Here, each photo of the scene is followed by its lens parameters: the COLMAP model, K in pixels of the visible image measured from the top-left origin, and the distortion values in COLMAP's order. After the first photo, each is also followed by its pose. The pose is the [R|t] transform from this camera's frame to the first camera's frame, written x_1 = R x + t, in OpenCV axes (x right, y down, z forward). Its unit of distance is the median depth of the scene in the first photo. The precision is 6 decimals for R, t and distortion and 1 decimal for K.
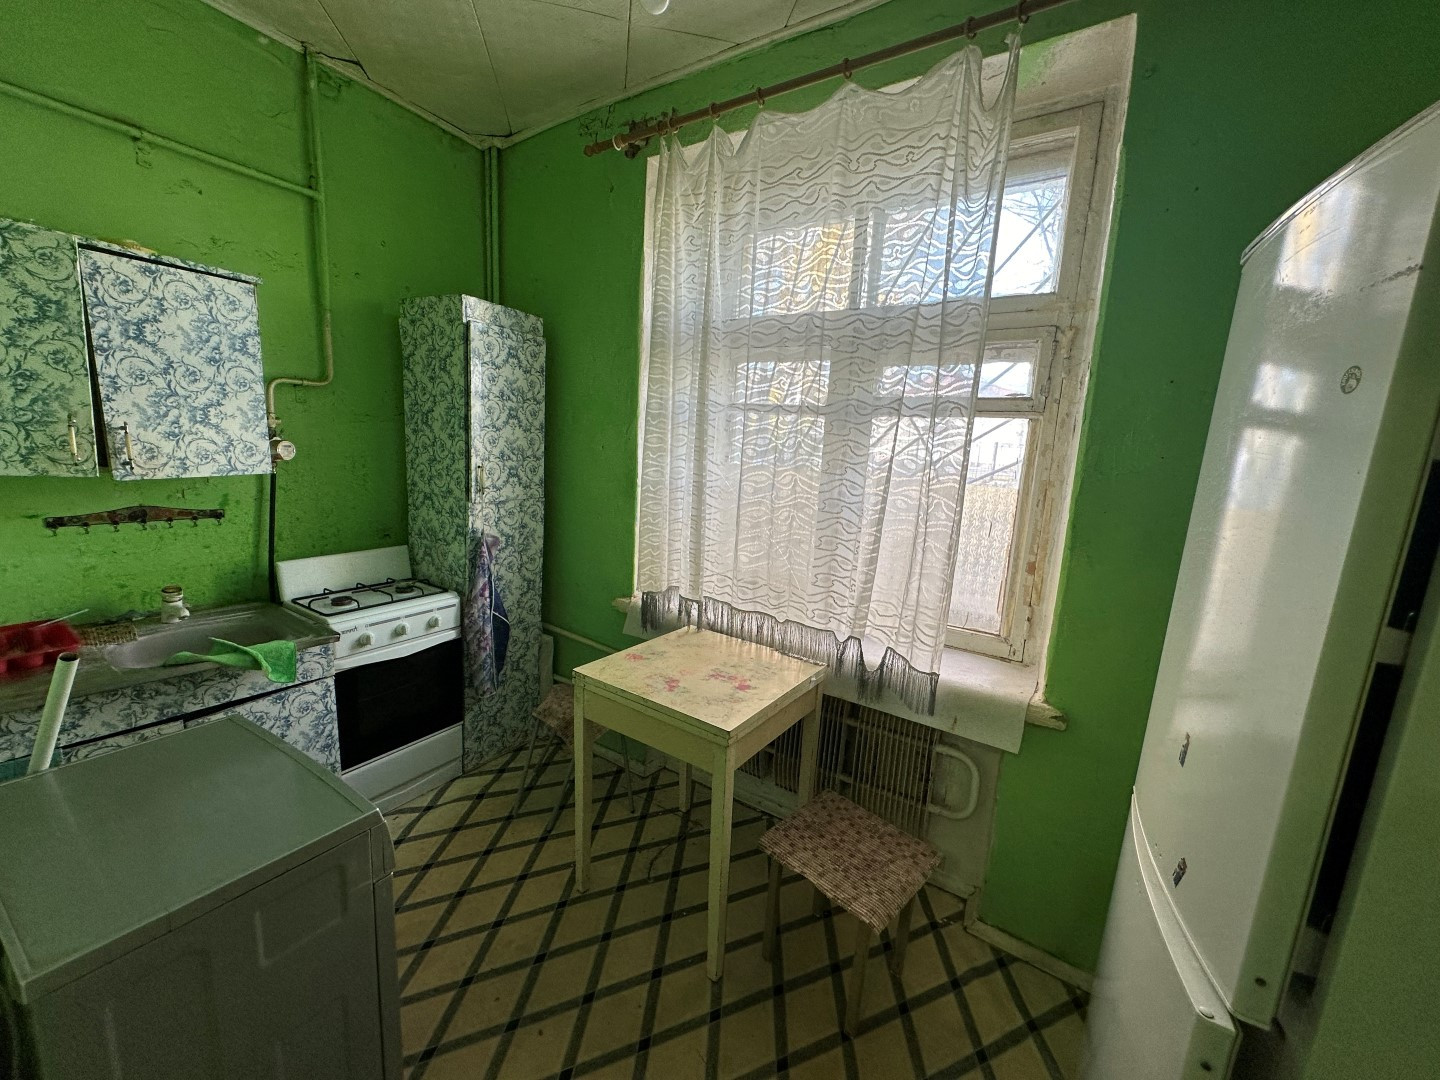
lens RADIAL K [[572.0, 0, 719.0], [0, 572.0, 541.3], [0, 0, 1]] dist [0.002601, 0.000114]
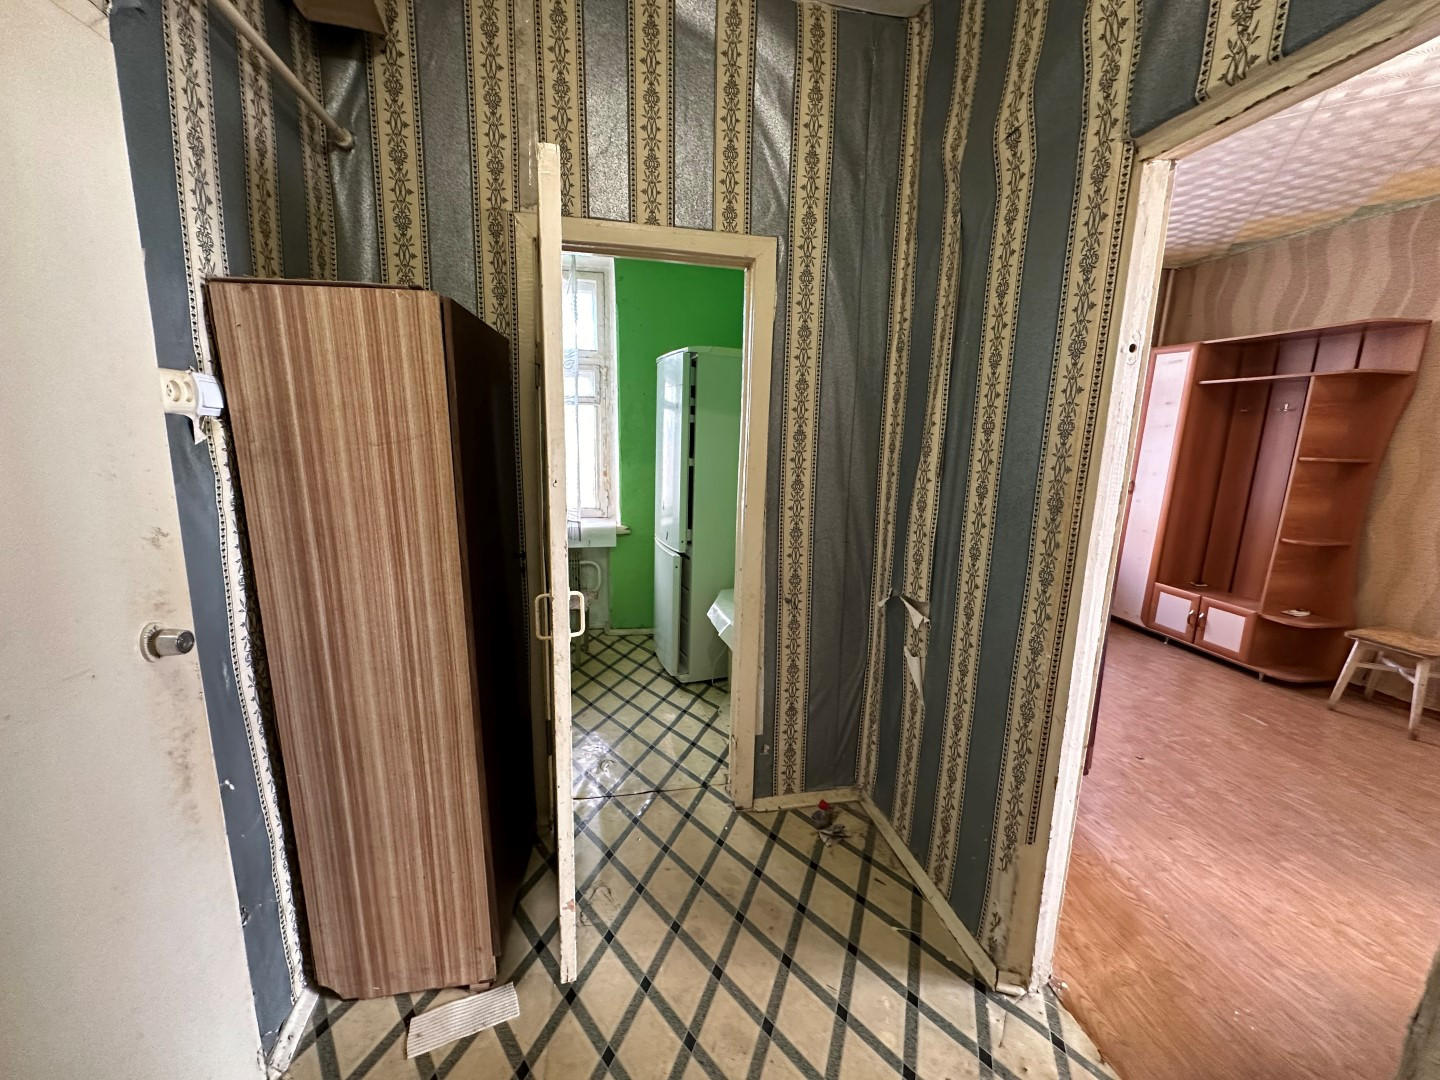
lens RADIAL K [[572.0, 0, 719.9], [0, 572.0, 541.0], [0, 0, 1]] dist [0.002601, 0.000114]
pose [[0.705405, -0.173743, 0.687181, -0.805835], [0.133831, 0.984702, 0.111587, 0.130625], [-0.696055, 0.013252, 0.717866, -1.018533]]
